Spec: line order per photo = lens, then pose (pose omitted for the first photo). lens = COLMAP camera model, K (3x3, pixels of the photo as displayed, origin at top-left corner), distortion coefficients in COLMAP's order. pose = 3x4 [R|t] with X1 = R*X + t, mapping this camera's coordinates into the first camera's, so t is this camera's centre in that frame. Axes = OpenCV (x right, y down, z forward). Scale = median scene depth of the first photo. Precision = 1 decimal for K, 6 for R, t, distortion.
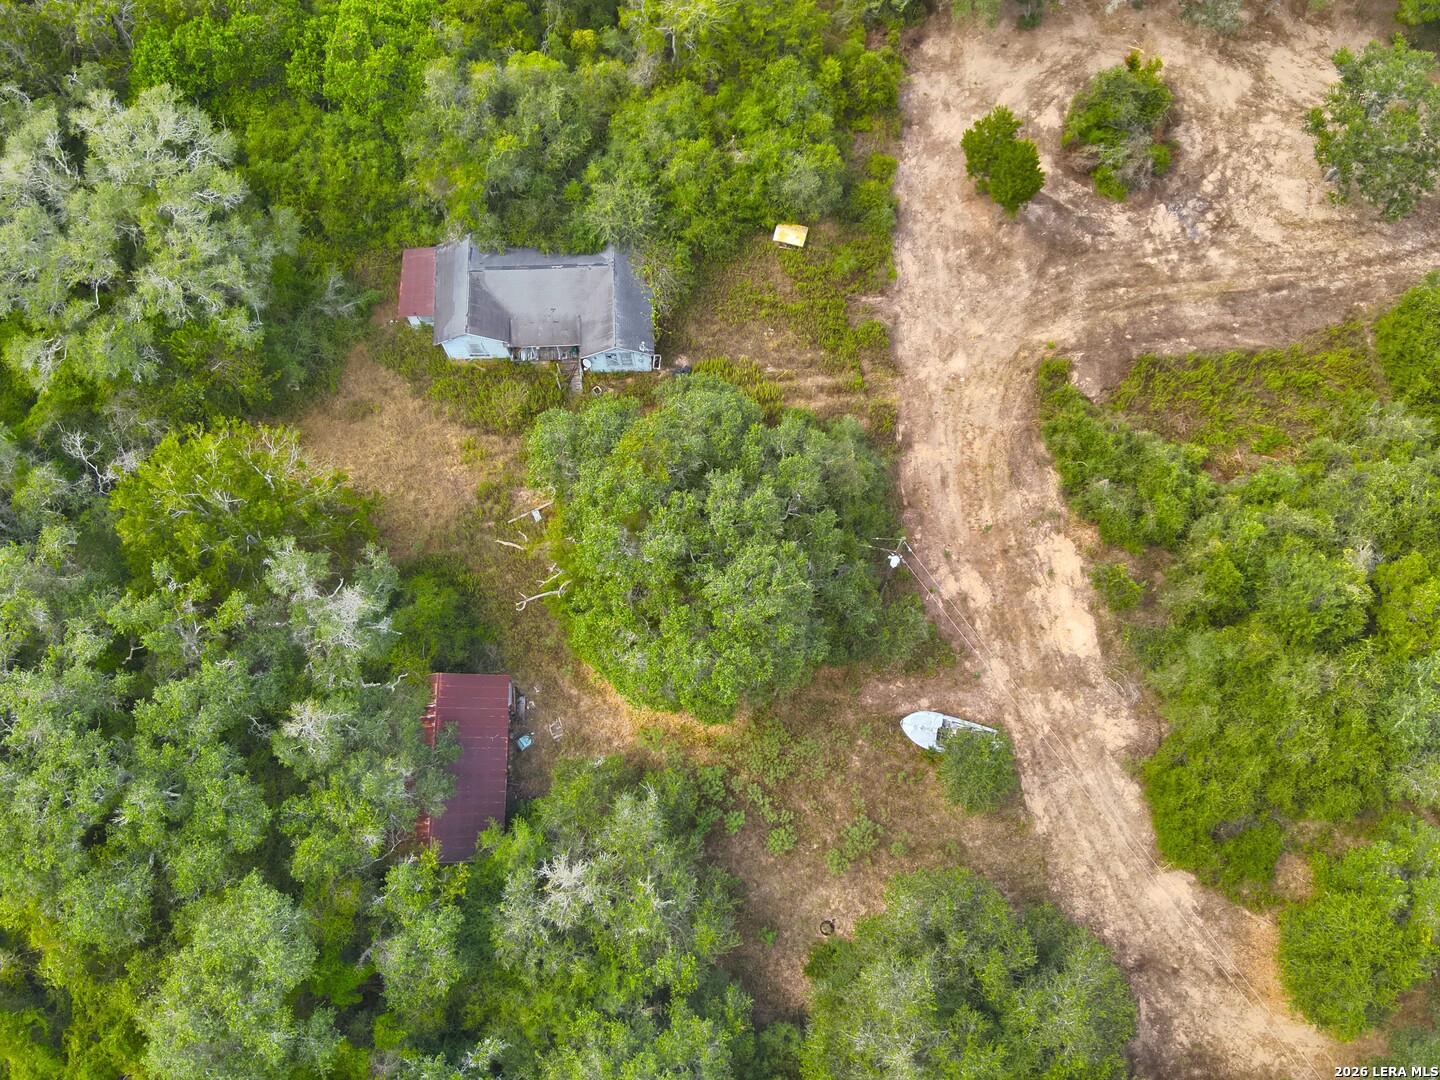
lens RADIAL K [[1121.0, 0, 746.4], [0, 1121.0, 537.5], [0, 0, 1]] dist [0.165635, -0.321688]
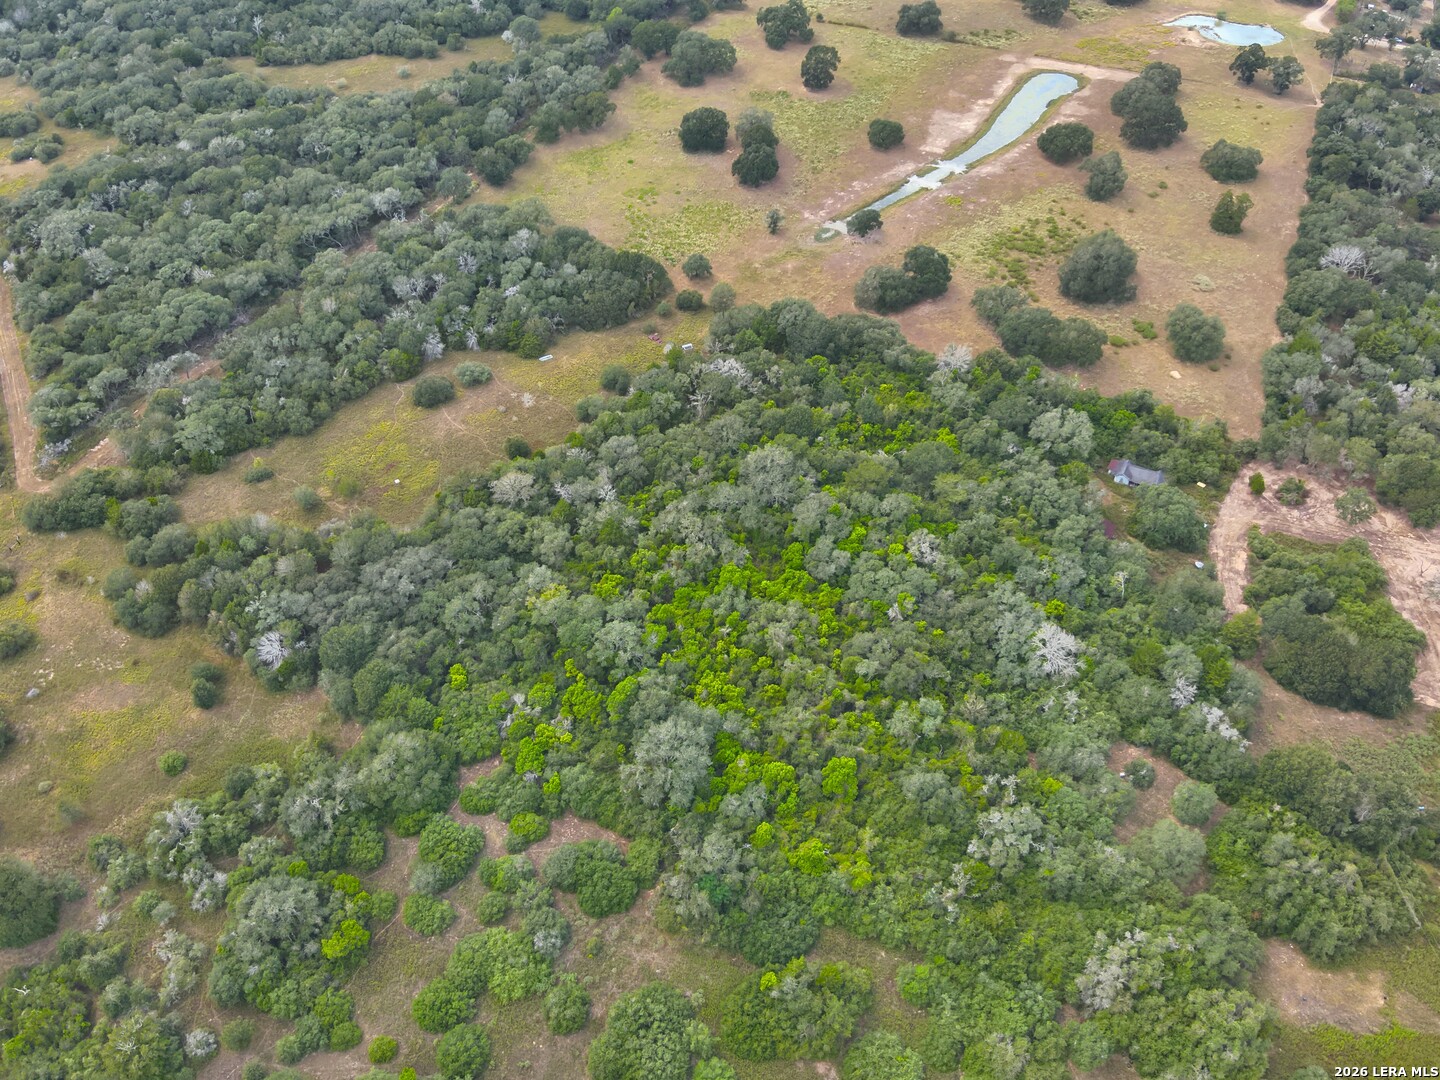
lens RADIAL K [[1124.2, 0, 744.1], [0, 1124.2, 536.4], [0, 0, 1]] dist [0.124198, -0.238590]
pose [[0.875746, 0.327677, -0.354537, 0.125021], [-0.447329, 0.826954, -0.340652, 2.278031], [0.181562, 0.456919, 0.870781, -3.171511]]
